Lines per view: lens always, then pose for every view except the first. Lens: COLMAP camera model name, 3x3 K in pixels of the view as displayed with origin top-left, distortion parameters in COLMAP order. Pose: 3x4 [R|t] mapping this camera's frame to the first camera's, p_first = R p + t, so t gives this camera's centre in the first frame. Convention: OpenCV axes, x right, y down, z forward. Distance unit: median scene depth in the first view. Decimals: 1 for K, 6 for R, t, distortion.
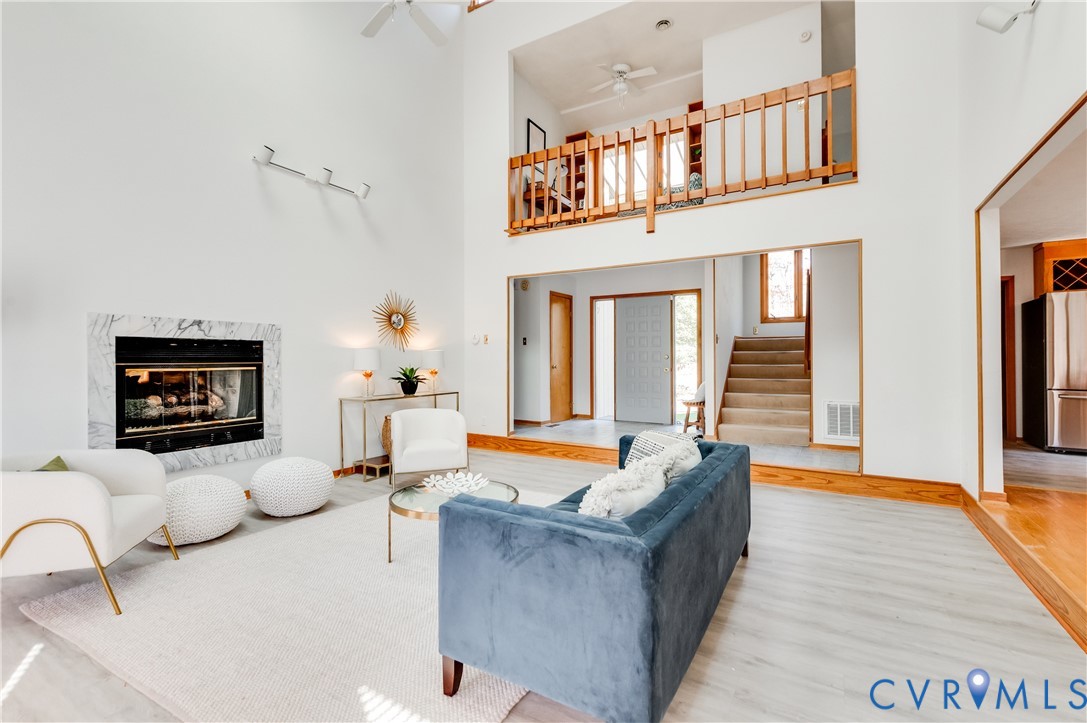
lens RADIAL K [[483.7, 0, 543.7], [0, 483.7, 356.4], [0, 0, 1]] dist [0.011649, -0.001592]
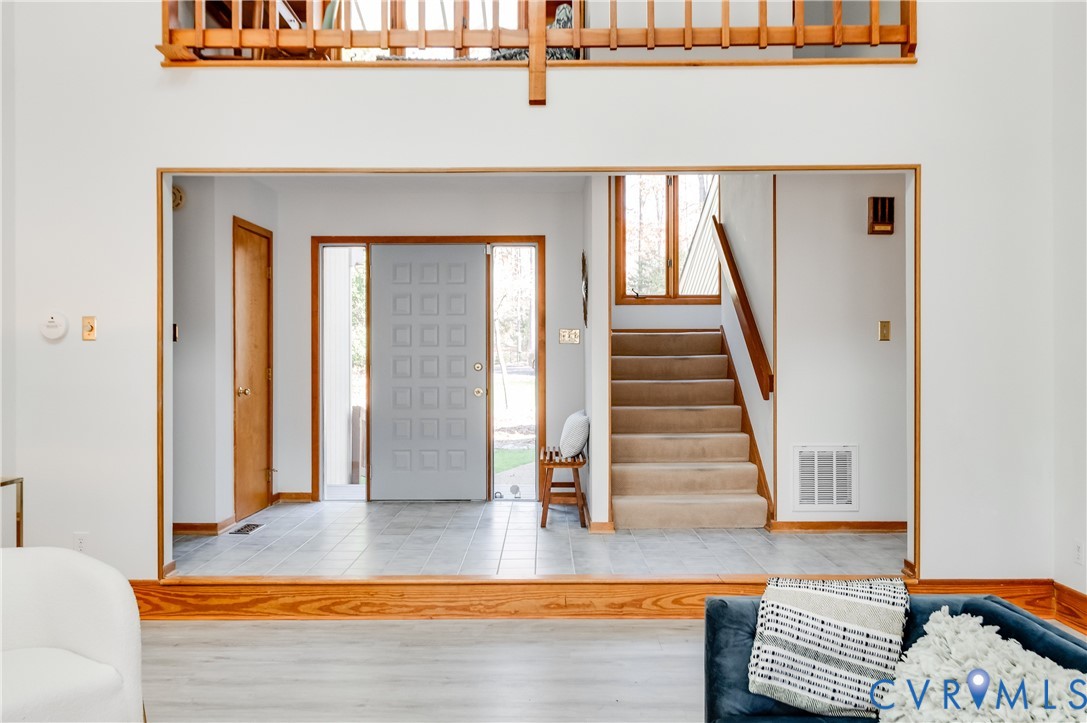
lens RADIAL K [[820.2, 0, 542.2], [0, 820.2, 350.0], [0, 0, 1]] dist [0.008771, 0.000480]
pose [[0.862334, 0.000491, 0.506340, -0.157660], [0.000963, 0.999996, -0.002610, -0.018032], [-0.506339, 0.002738, 0.862330, 0.299611]]
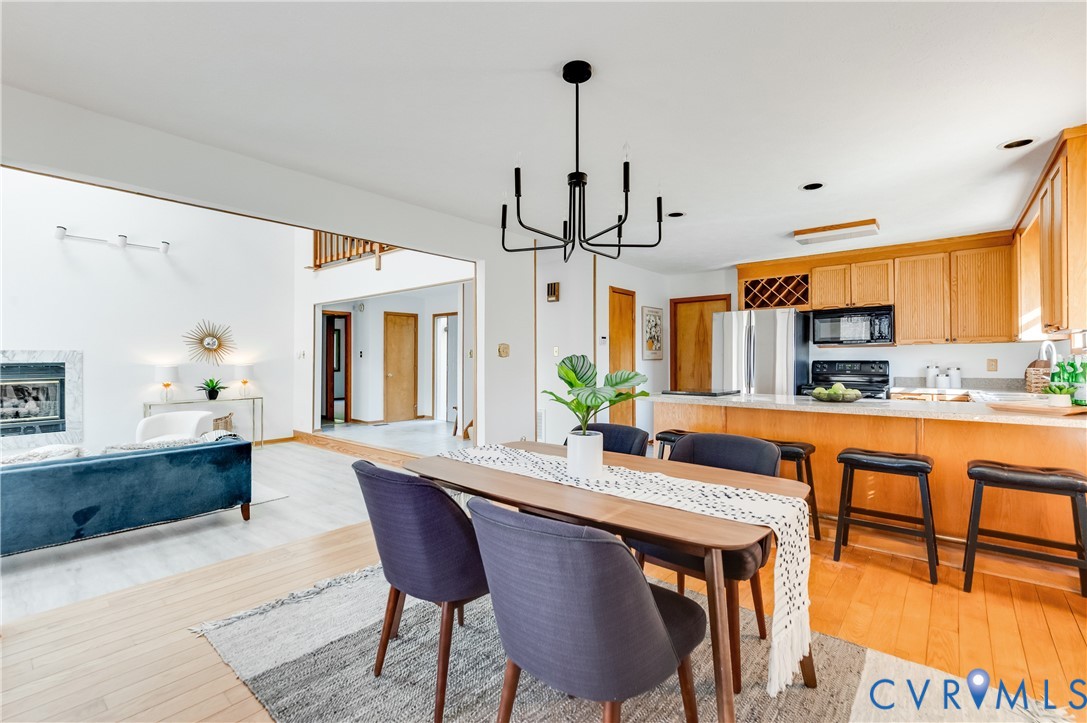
lens RADIAL K [[483.7, 0, 548.4], [0, 483.7, 351.8], [0, 0, 1]] dist [0.011649, -0.001592]
pose [[0.986348, -0.006714, -0.164535, 0.794288], [0.005715, 0.999962, -0.006541, -0.034282], [0.164573, 0.005512, 0.986350, -0.134447]]
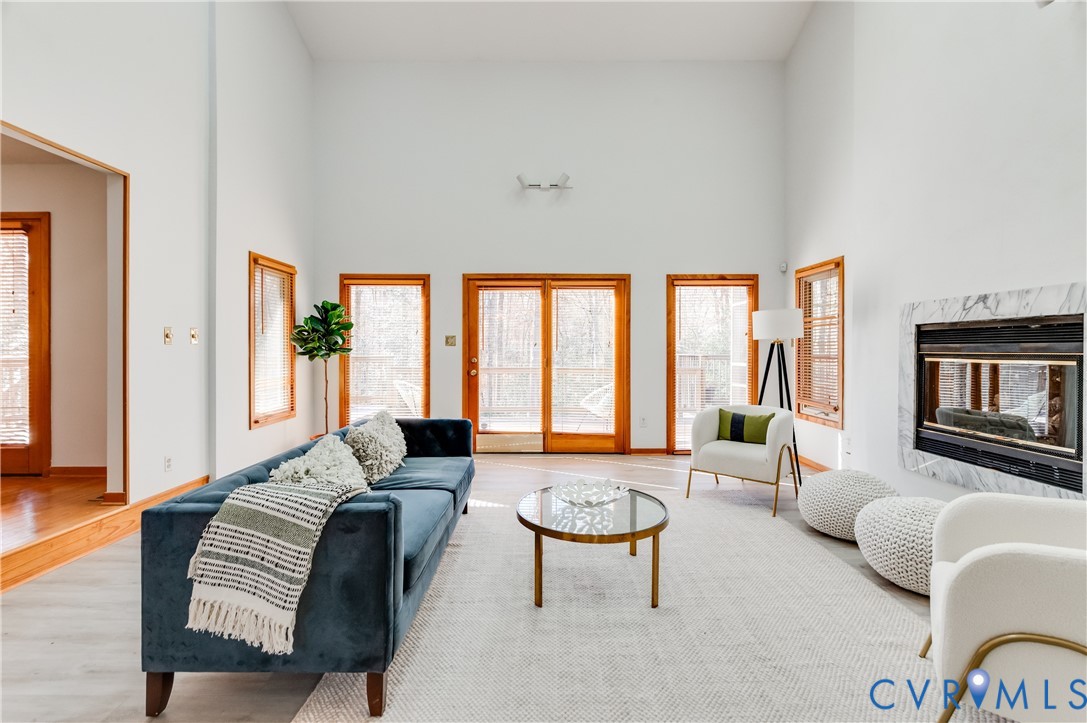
lens RADIAL K [[483.7, 0, 536.2], [0, 483.7, 352.7], [0, 0, 1]] dist [0.011649, -0.001592]
pose [[-0.863482, 0.000542, -0.504380, 0.172034], [-0.000860, 0.999996, 0.002548, 0.008476], [0.504379, 0.002634, -0.863478, 0.876215]]
